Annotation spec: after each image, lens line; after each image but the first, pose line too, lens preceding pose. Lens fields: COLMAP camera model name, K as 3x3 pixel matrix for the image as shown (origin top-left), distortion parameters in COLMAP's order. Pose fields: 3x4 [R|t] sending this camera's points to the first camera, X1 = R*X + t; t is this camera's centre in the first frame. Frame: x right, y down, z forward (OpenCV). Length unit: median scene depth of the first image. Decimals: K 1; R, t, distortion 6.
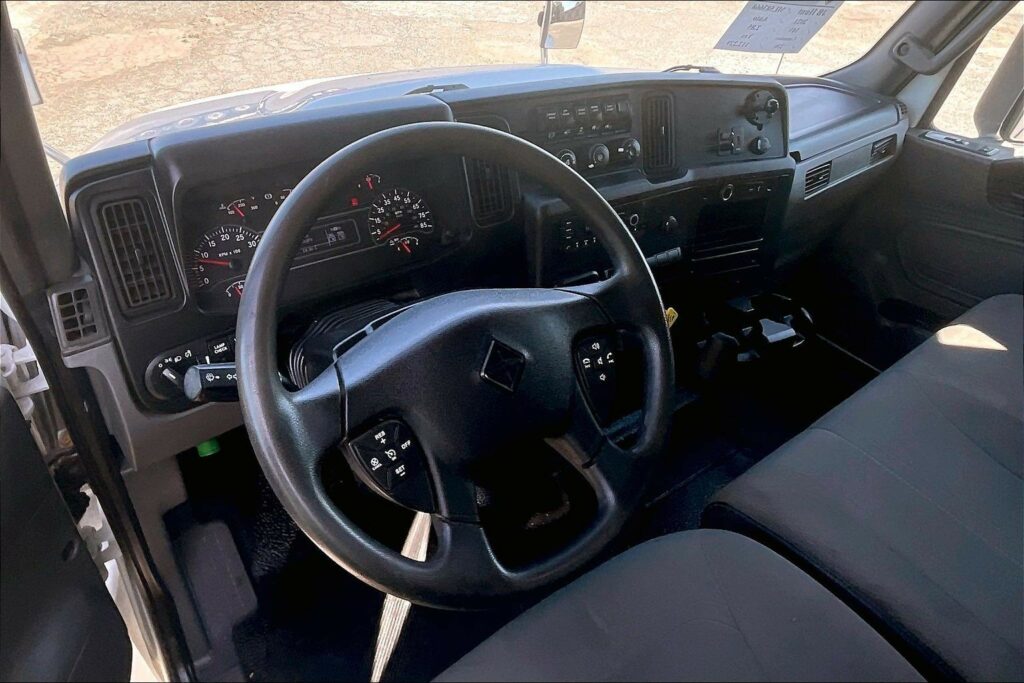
lens RADIAL K [[616.4, 0, 460.7], [0, 616.4, 295.0], [0, 0, 1]] dist [0.001272, 0.003890]
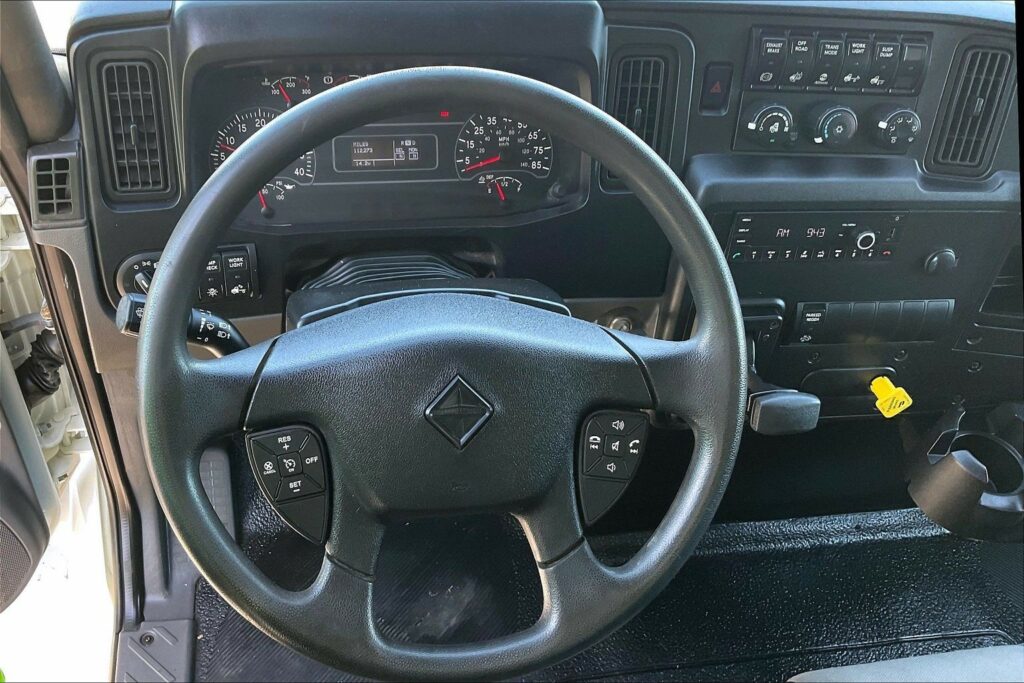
lens RADIAL K [[964.5, 0, 442.0], [0, 964.5, 358.7], [0, 0, 1]] dist [0.047893, 0.000000]
pose [[0.907164, 0.317738, -0.275855, 0.218779], [-0.261638, 0.939383, 0.221598, -0.125316], [0.329544, -0.128851, 0.935307, -0.084533]]
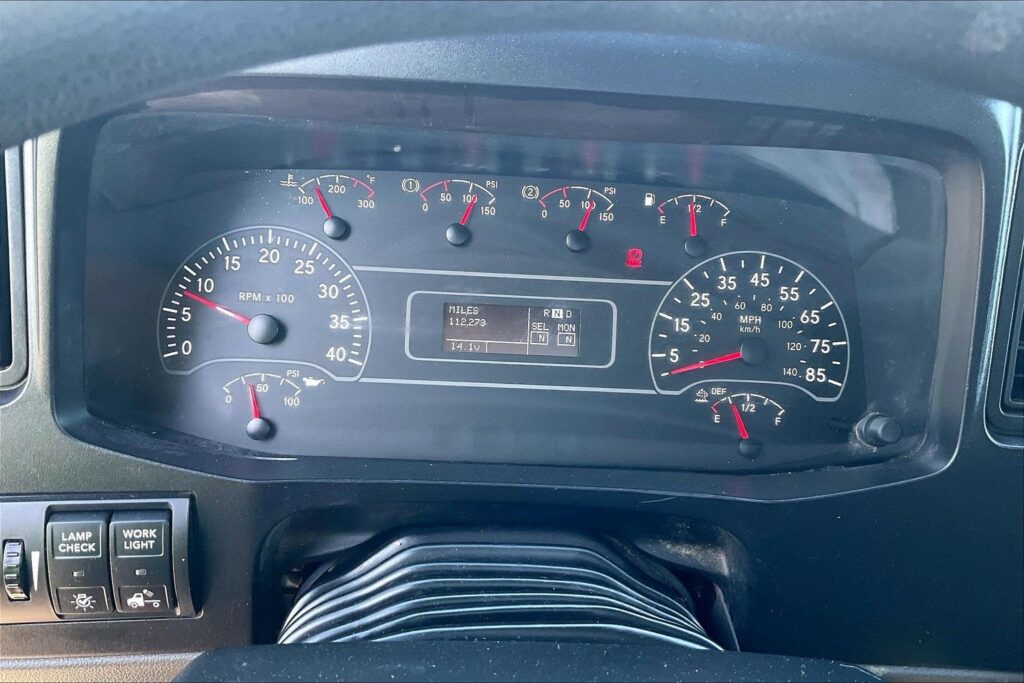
lens RADIAL K [[847.9, 0, 487.1], [0, 847.9, 339.4], [0, 0, 1]] dist [0.086323, -0.142158]
pose [[0.830754, 0.290877, -0.474593, 0.008454], [-0.319312, 0.947401, 0.021719, -0.086295], [0.455948, 0.133500, 0.879937, 0.507584]]
